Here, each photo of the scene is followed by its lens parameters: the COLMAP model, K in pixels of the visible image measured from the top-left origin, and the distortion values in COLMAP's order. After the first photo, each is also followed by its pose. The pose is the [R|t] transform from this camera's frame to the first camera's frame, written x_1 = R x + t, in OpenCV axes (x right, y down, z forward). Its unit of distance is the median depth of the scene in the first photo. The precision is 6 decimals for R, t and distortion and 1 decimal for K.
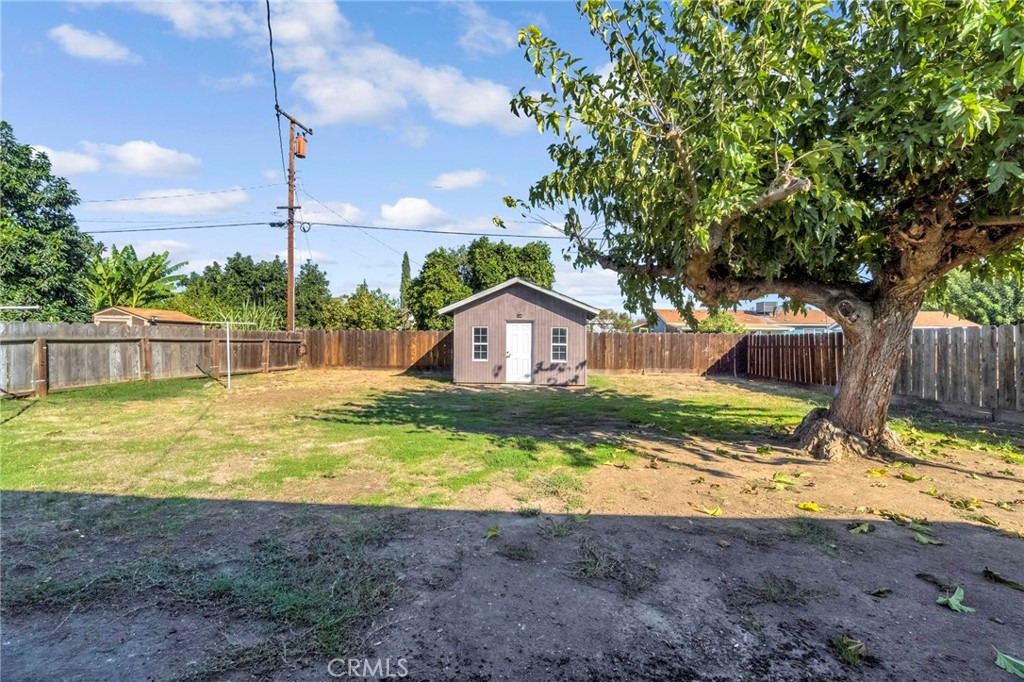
lens RADIAL K [[437.7, 0, 513.2], [0, 437.7, 333.7], [0, 0, 1]] dist [0.001981, -0.001393]
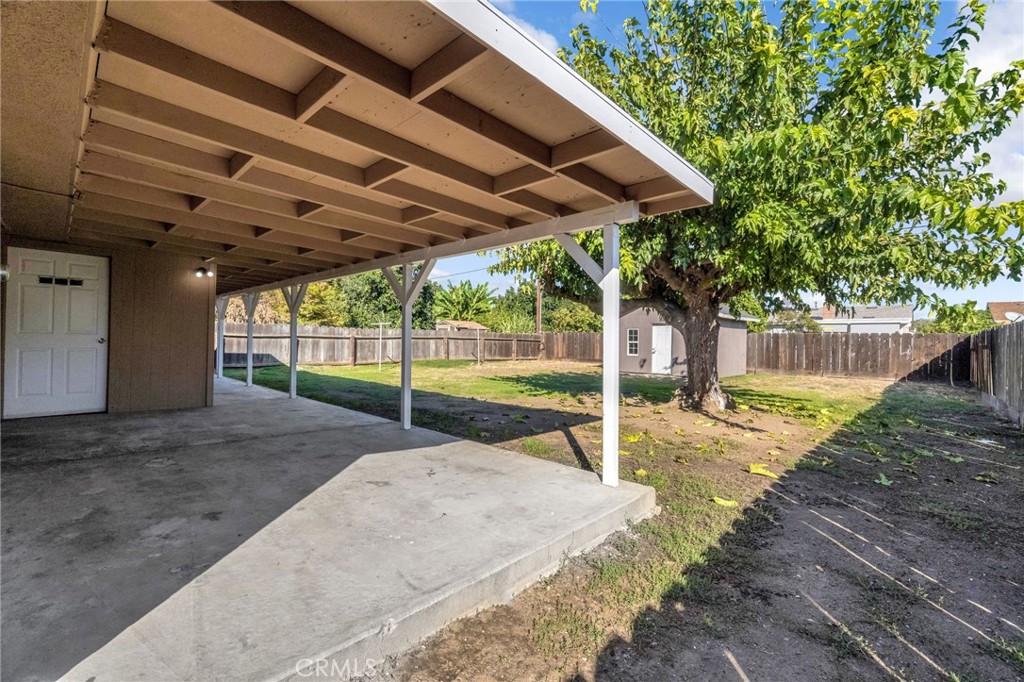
lens RADIAL K [[437.7, 0, 521.2], [0, 437.7, 339.6], [0, 0, 1]] dist [0.001981, -0.001393]
pose [[0.781907, 0.003310, -0.623387, 0.474760], [0.000020, 0.999986, 0.005334, 0.008867], [0.623395, -0.004183, 0.781896, -0.217379]]
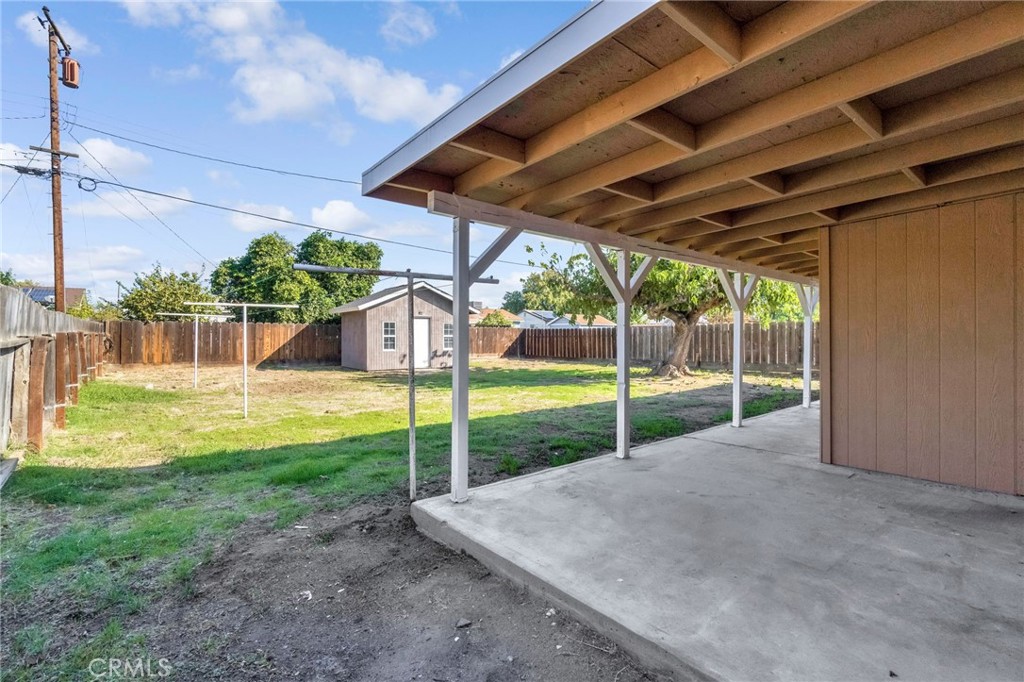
lens RADIAL K [[479.2, 0, 491.2], [0, 479.2, 343.3], [0, 0, 1]] dist [-0.003747, 0.001557]
pose [[0.706892, -0.016957, 0.707118, -0.784903], [-0.009649, 0.999388, 0.033612, -0.002989], [-0.707255, -0.030583, 0.706296, -0.086165]]
